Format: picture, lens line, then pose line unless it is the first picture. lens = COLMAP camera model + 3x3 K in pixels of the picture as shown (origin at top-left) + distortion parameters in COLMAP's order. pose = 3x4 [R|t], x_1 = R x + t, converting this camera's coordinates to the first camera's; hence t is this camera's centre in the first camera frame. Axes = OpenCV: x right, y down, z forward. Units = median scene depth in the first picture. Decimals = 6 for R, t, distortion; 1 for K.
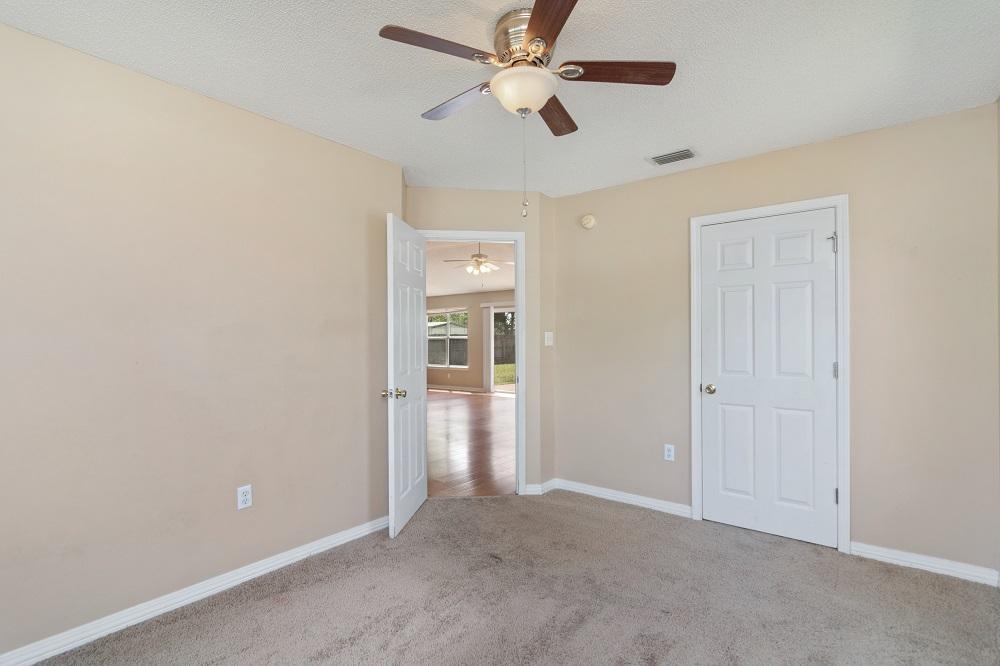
lens RADIAL K [[485.5, 0, 499.2], [0, 485.5, 336.3], [0, 0, 1]] dist [0.003646, -0.000195]
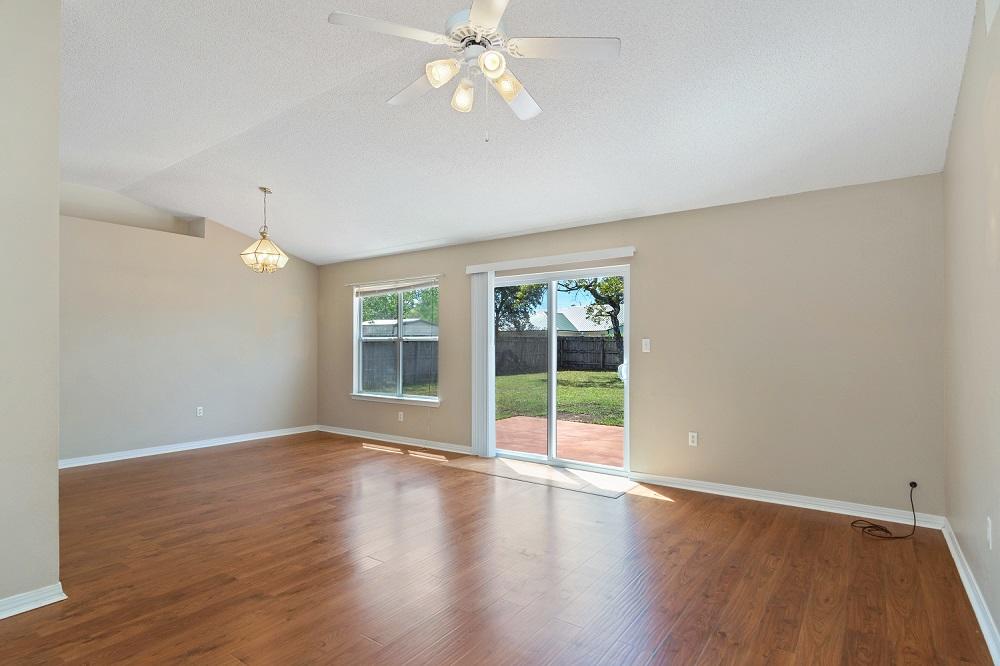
lens RADIAL K [[510.0, 0, 497.4], [0, 510.0, 337.9], [0, 0, 1]] dist [0.001527, 0.000084]
pose [[0.998753, -0.003906, 0.049771, -0.030858], [0.003669, 0.999982, 0.004850, -0.000516], [-0.049789, -0.004662, 0.998749, 0.476338]]
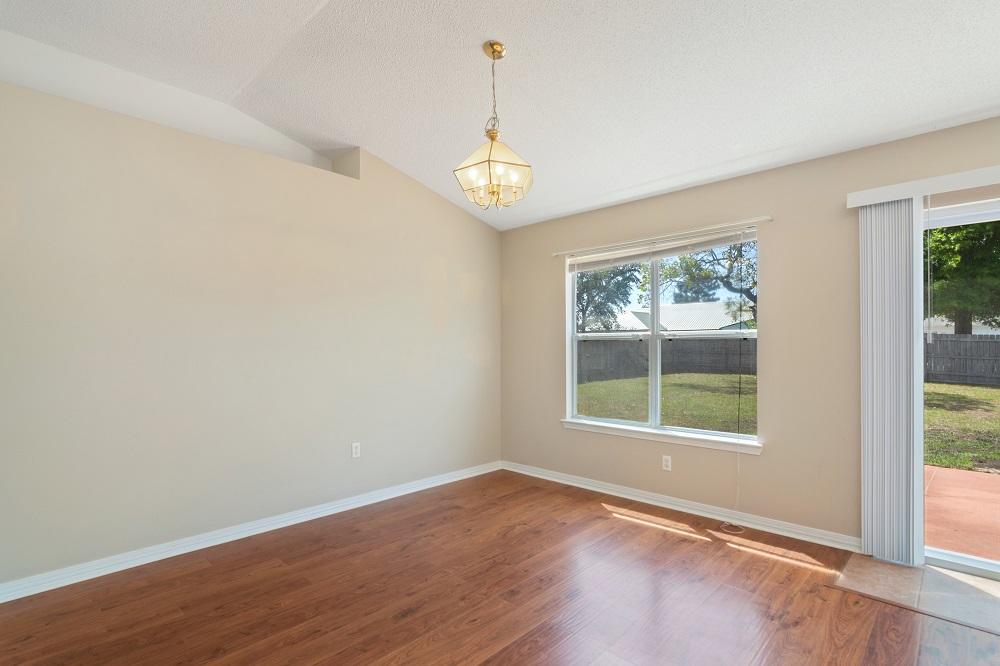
lens RADIAL K [[485.5, 0, 505.5], [0, 485.5, 343.2], [0, 0, 1]] dist [0.003646, -0.000195]
pose [[0.996925, -0.008571, -0.077890, -0.180444], [0.009621, 0.999868, 0.013115, 0.003036], [0.077767, -0.013824, 0.996876, 0.696488]]
